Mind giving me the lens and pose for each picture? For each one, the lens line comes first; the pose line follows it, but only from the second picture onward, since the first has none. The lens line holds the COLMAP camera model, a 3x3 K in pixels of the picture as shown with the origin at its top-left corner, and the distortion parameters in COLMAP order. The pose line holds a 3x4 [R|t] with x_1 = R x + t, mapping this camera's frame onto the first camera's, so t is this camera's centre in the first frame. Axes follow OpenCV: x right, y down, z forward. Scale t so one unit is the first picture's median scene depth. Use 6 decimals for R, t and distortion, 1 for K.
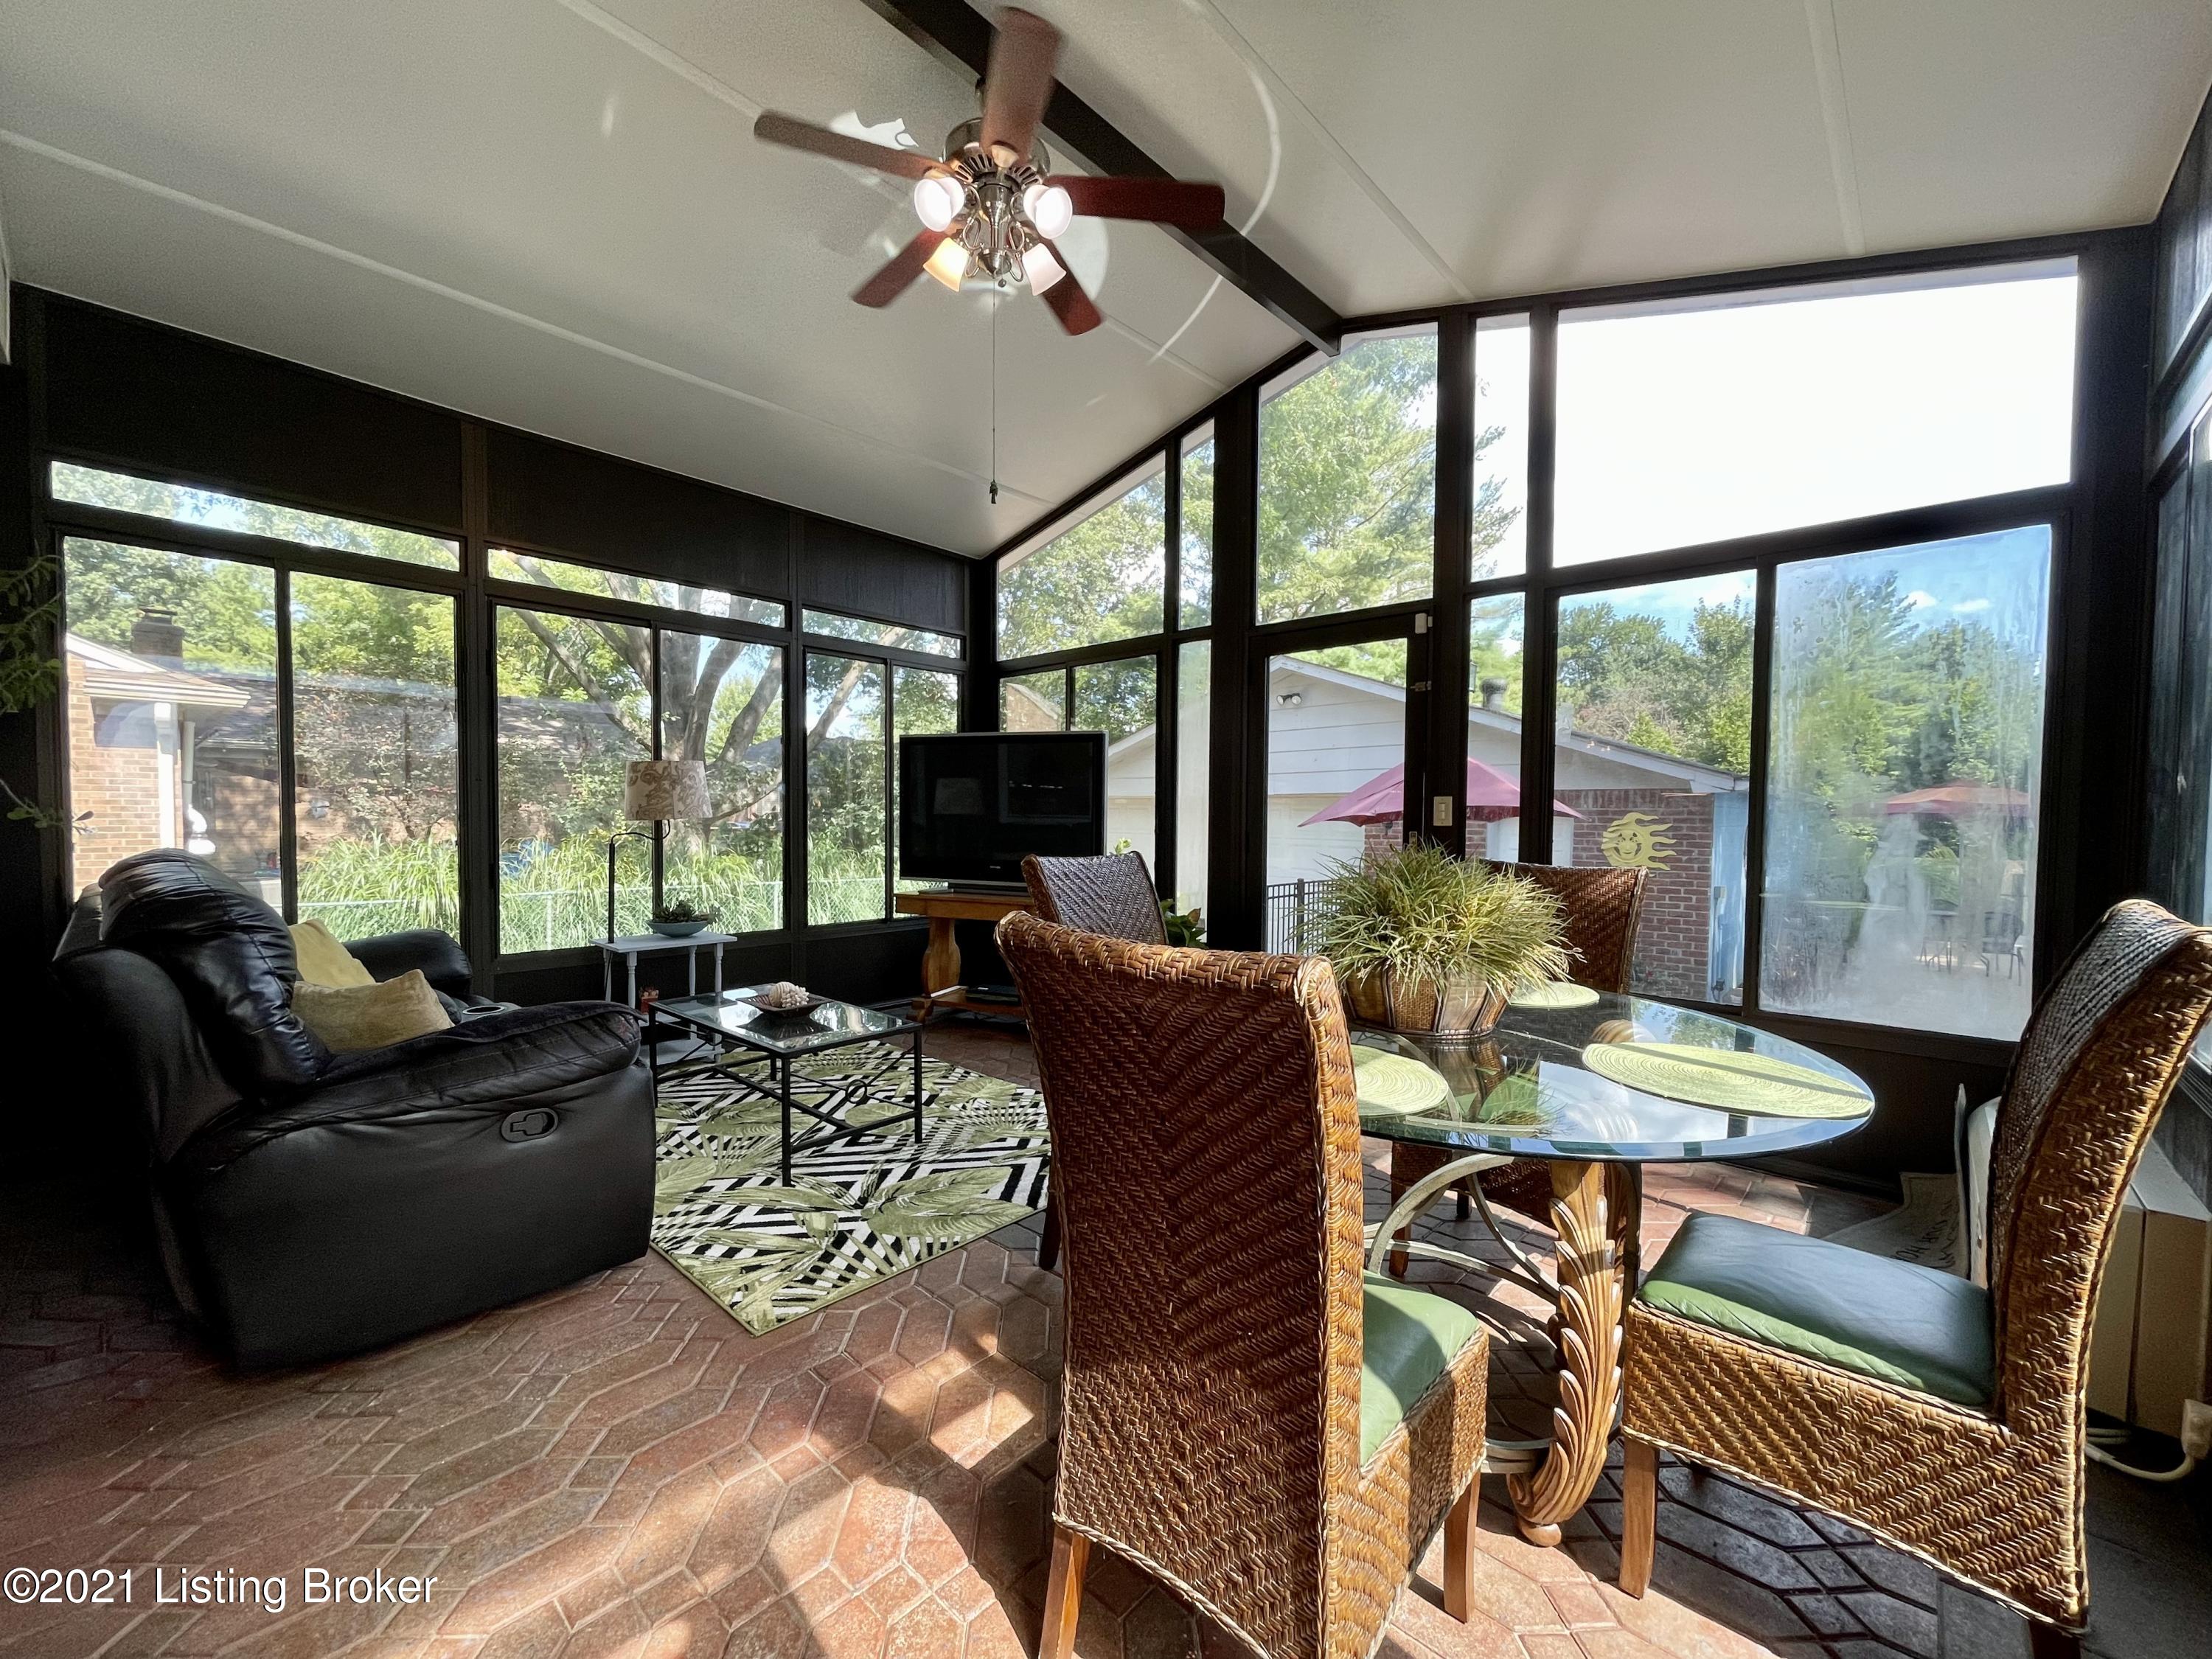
lens RADIAL K [[896.9, 0, 1095.2], [0, 896.9, 847.5], [0, 0, 1]] dist [-0.003142, 0.000322]
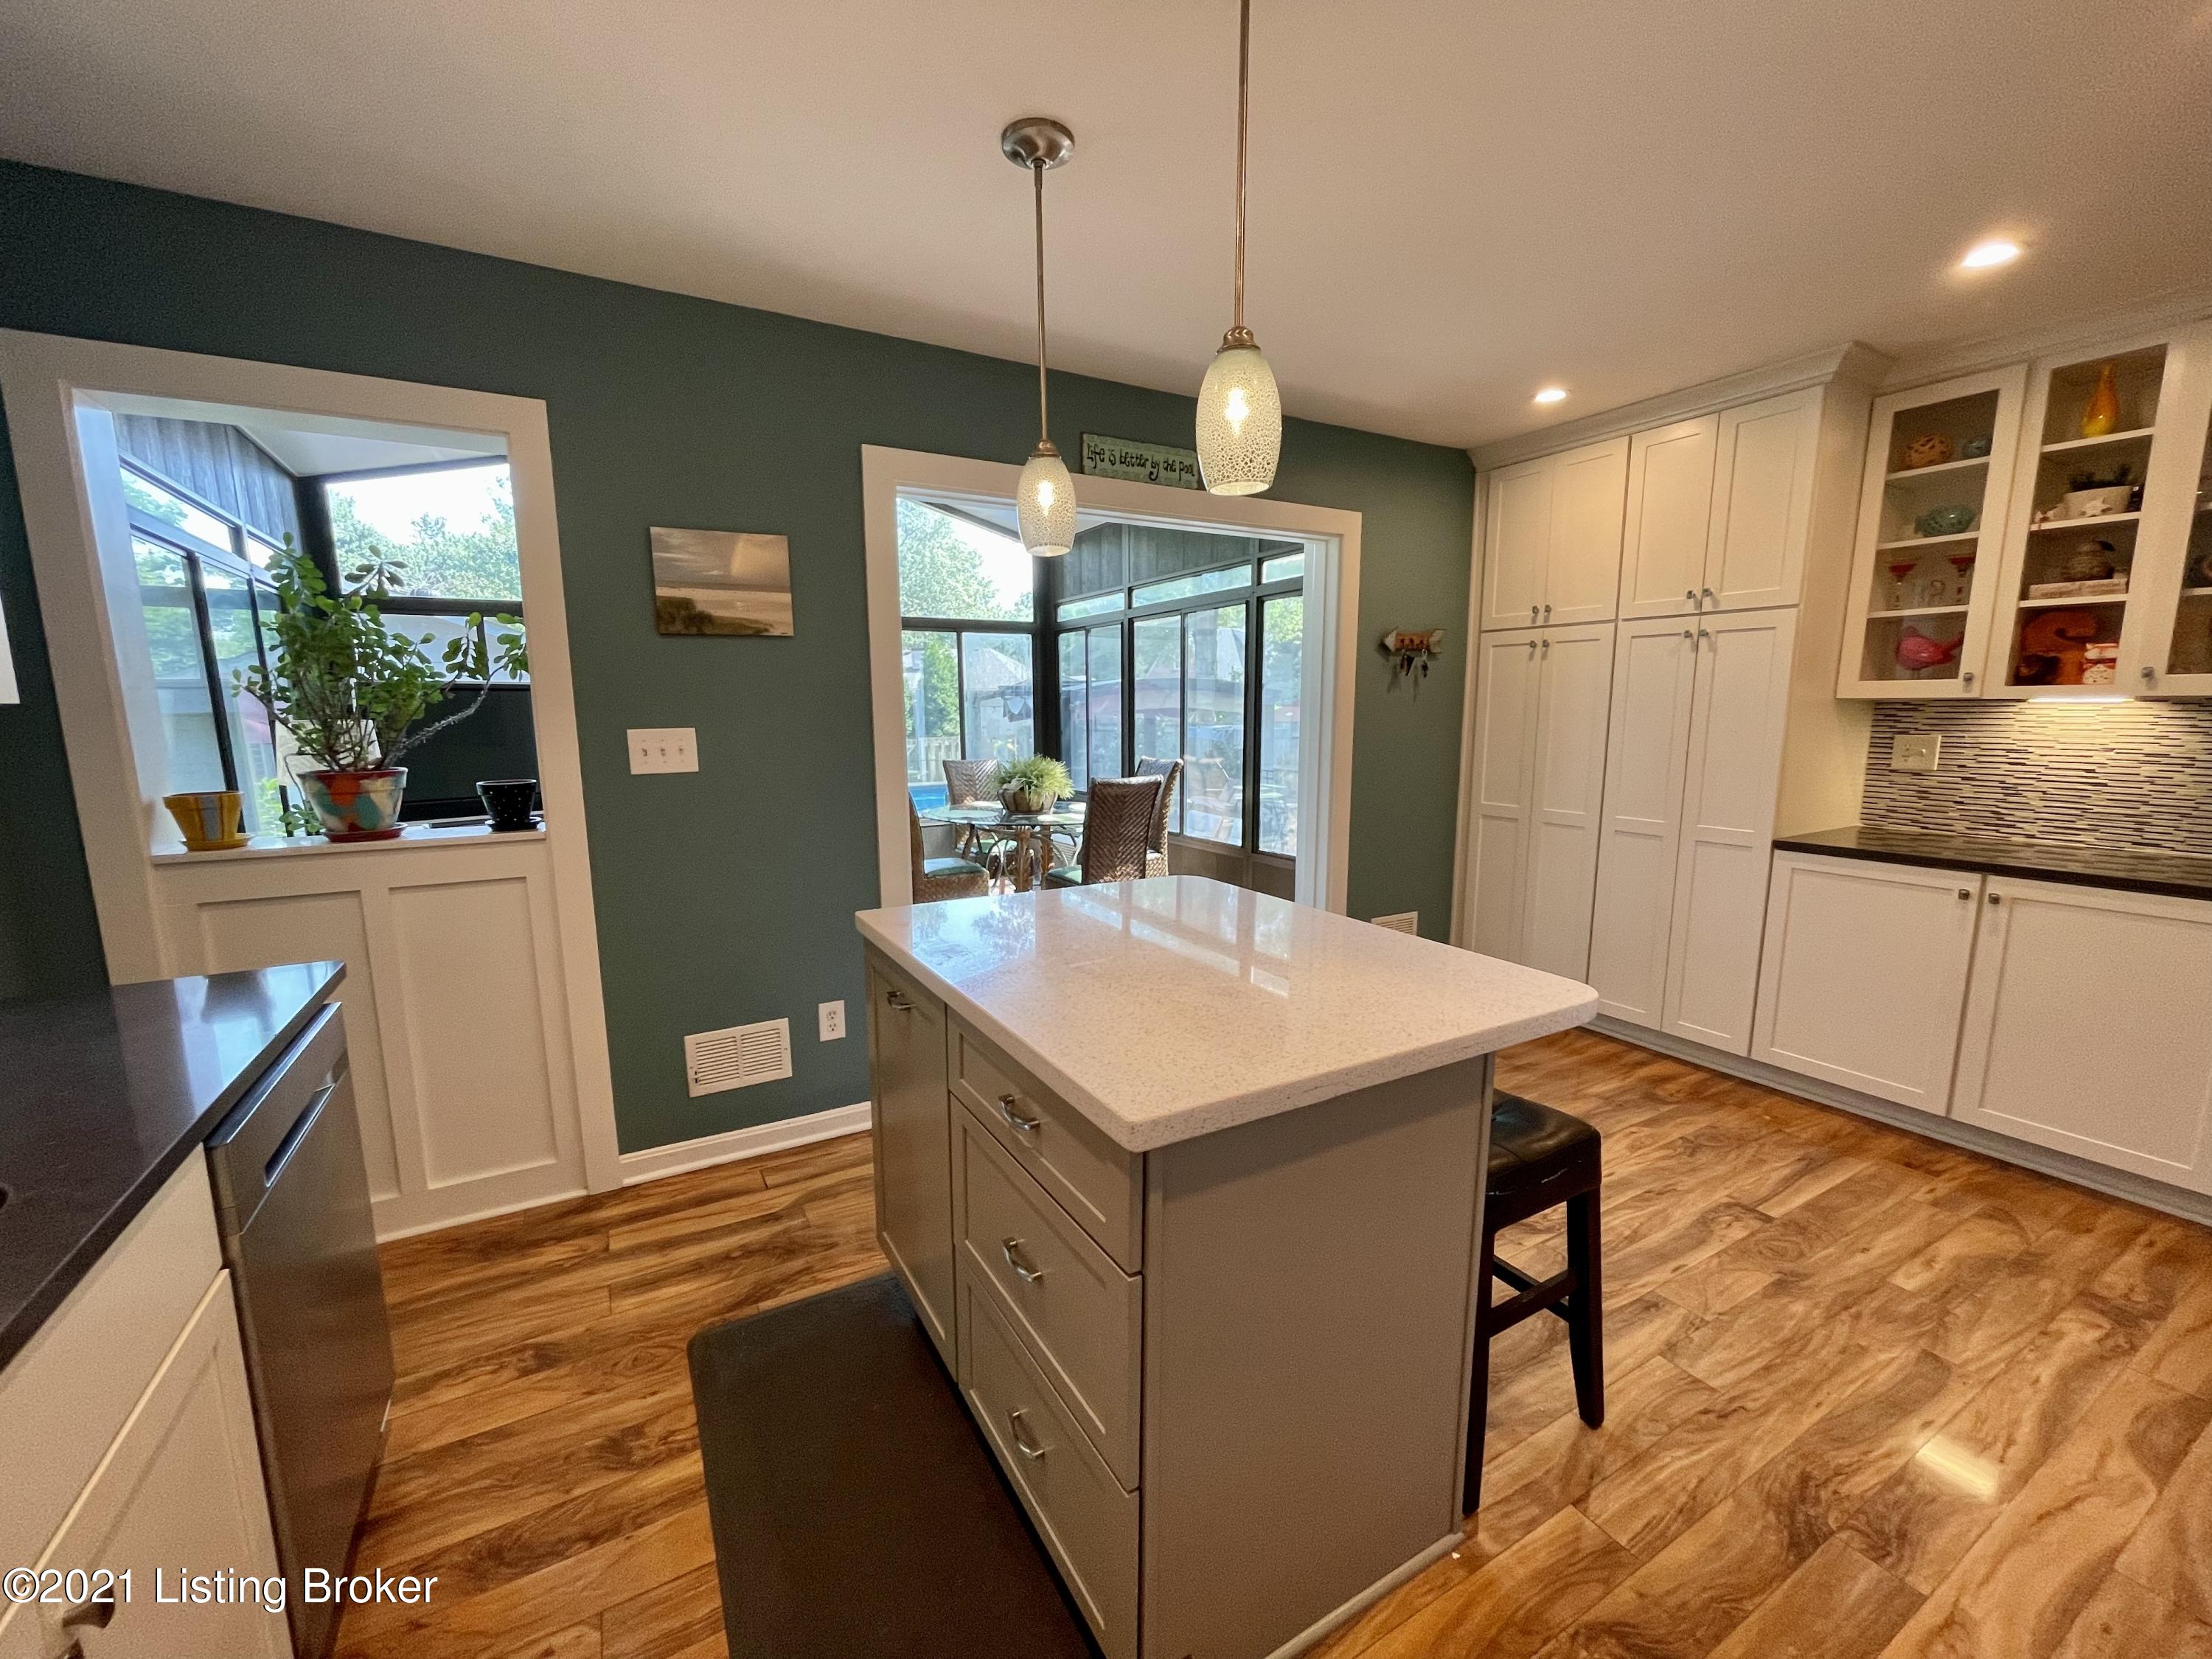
lens RADIAL K [[898.6, 0, 1096.1], [0, 898.6, 845.4], [0, 0, 1]] dist [-0.008753, 0.006389]
pose [[0.300694, -0.165316, 0.939284, -1.559305], [0.049566, 0.986240, 0.157713, -0.103648], [-0.952432, -0.000867, 0.304751, -0.098315]]
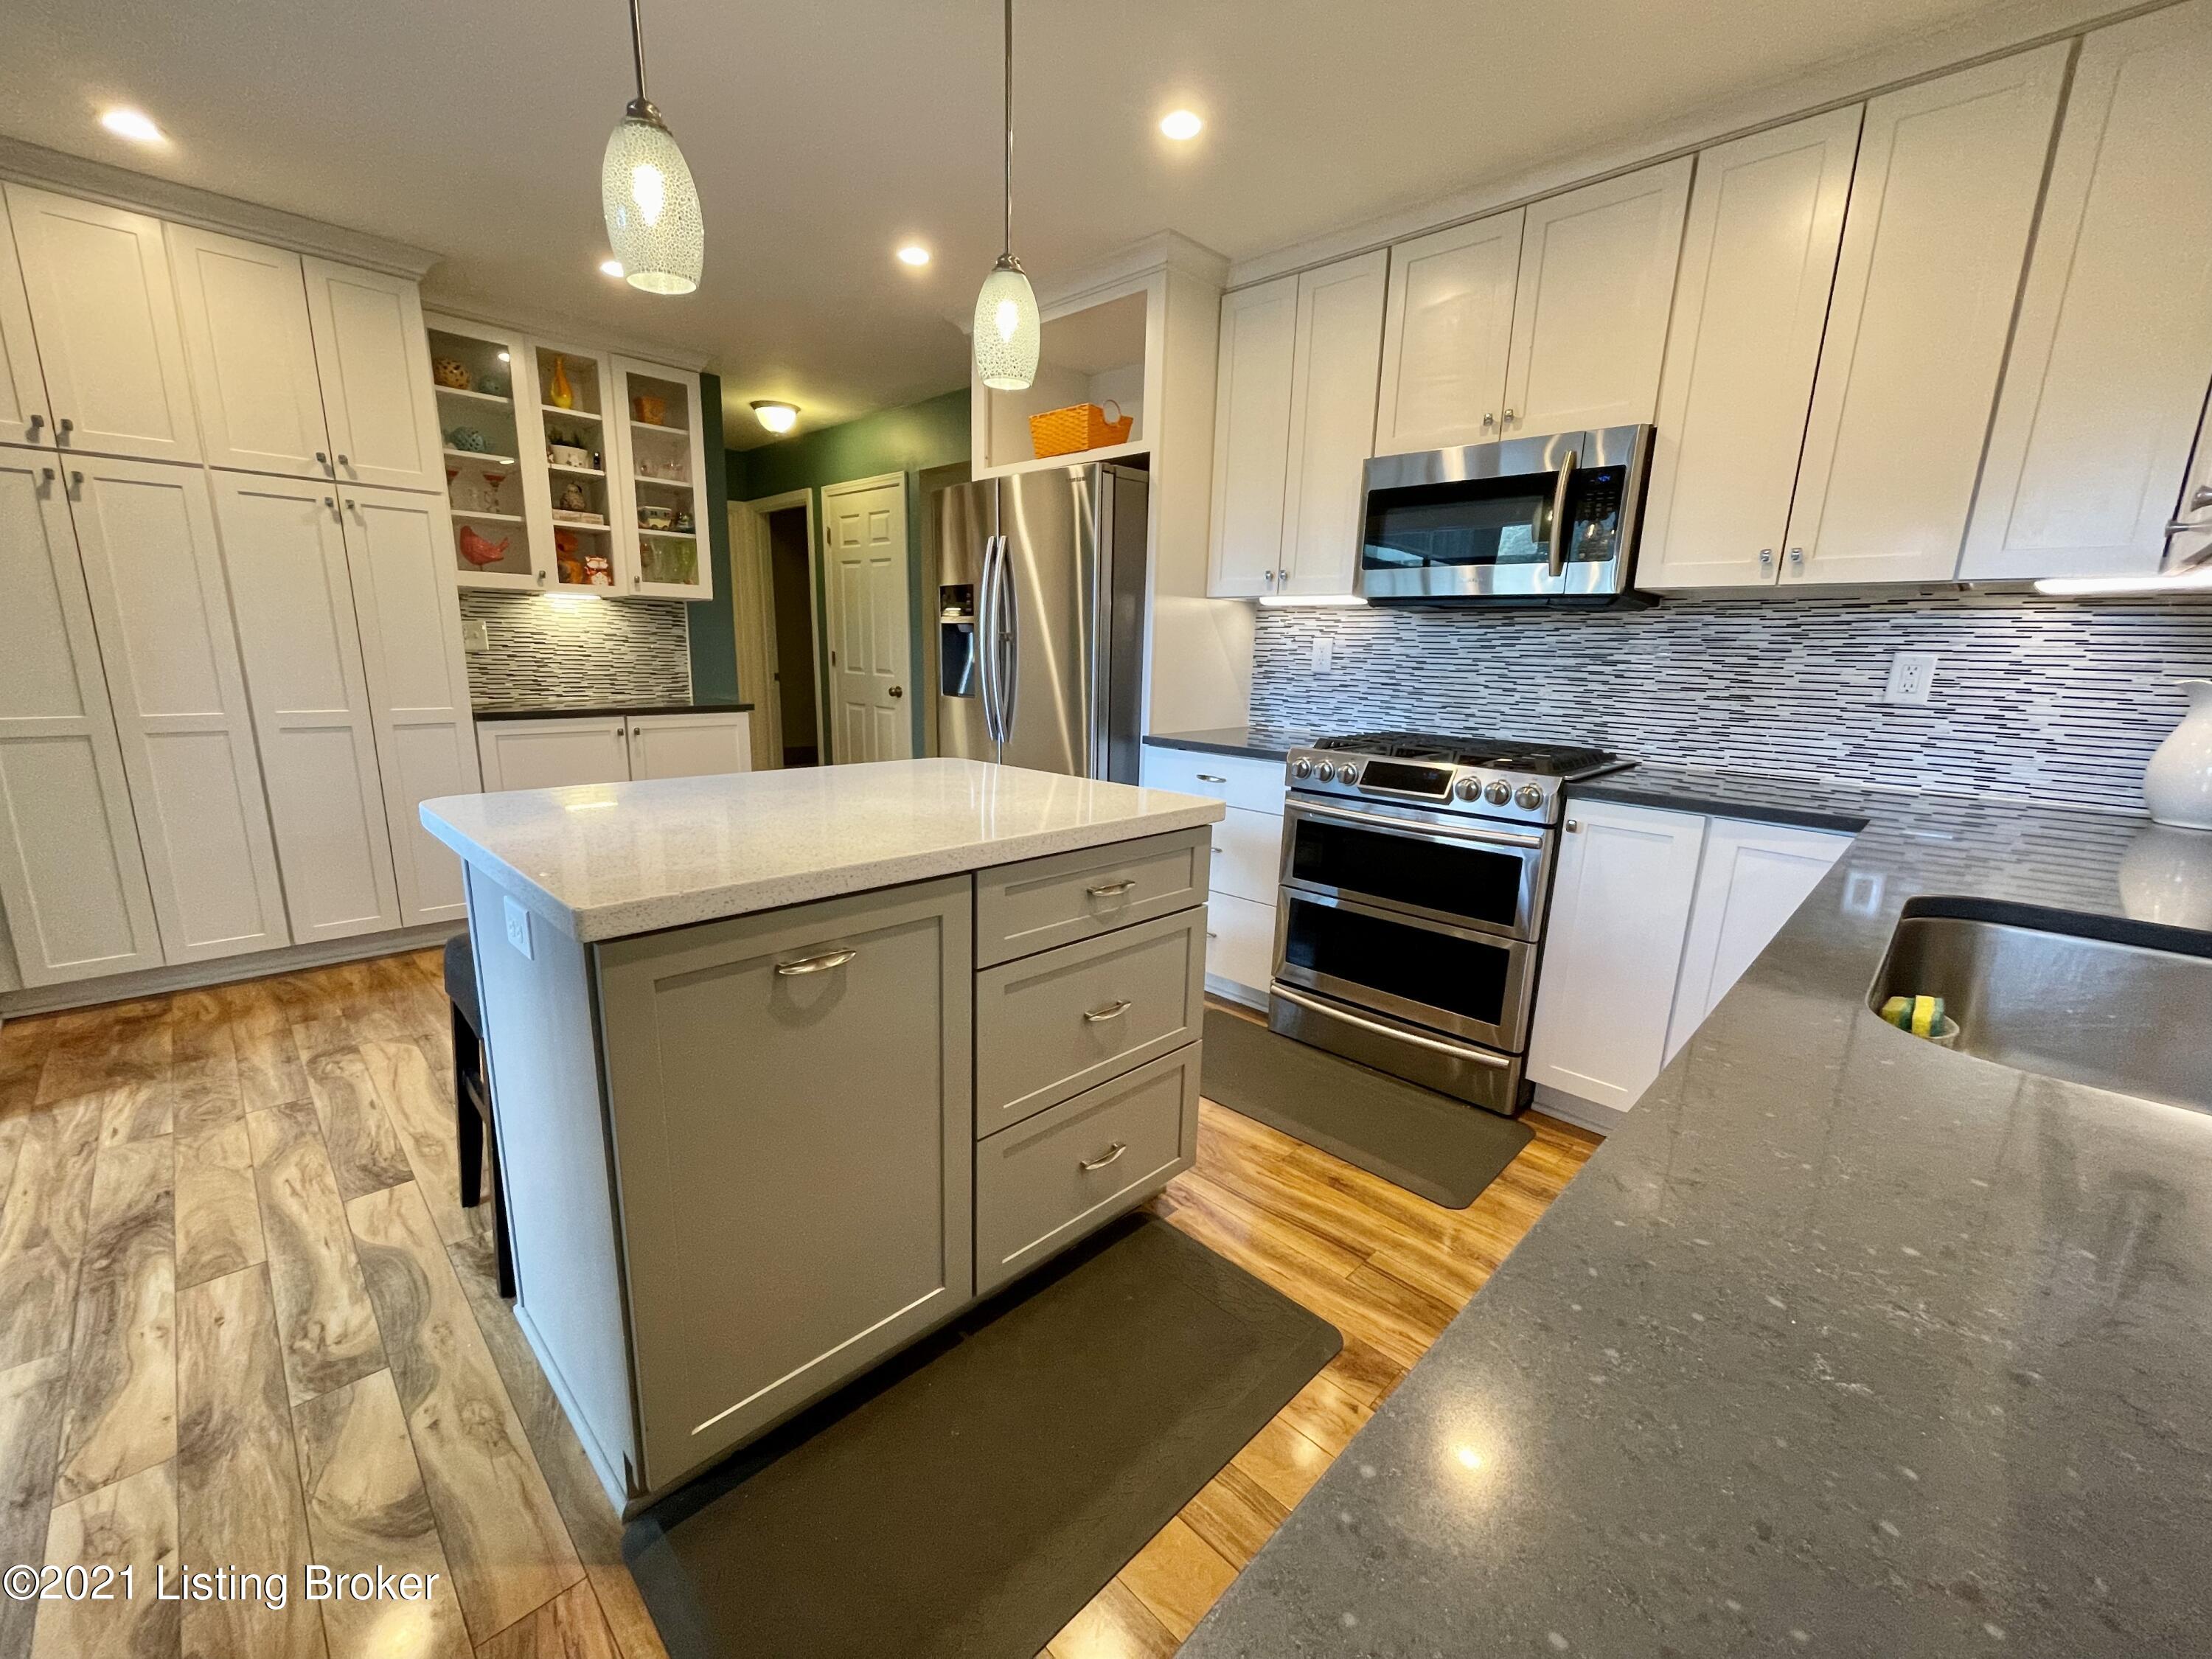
lens RADIAL K [[898.6, 0, 1096.1], [0, 898.6, 845.4], [0, 0, 1]] dist [-0.008753, 0.006389]
pose [[-0.998630, -0.045572, 0.025720, -1.175682], [-0.037423, 0.965502, 0.257691, -0.068767], [-0.036577, 0.256376, -0.965885, 0.601814]]
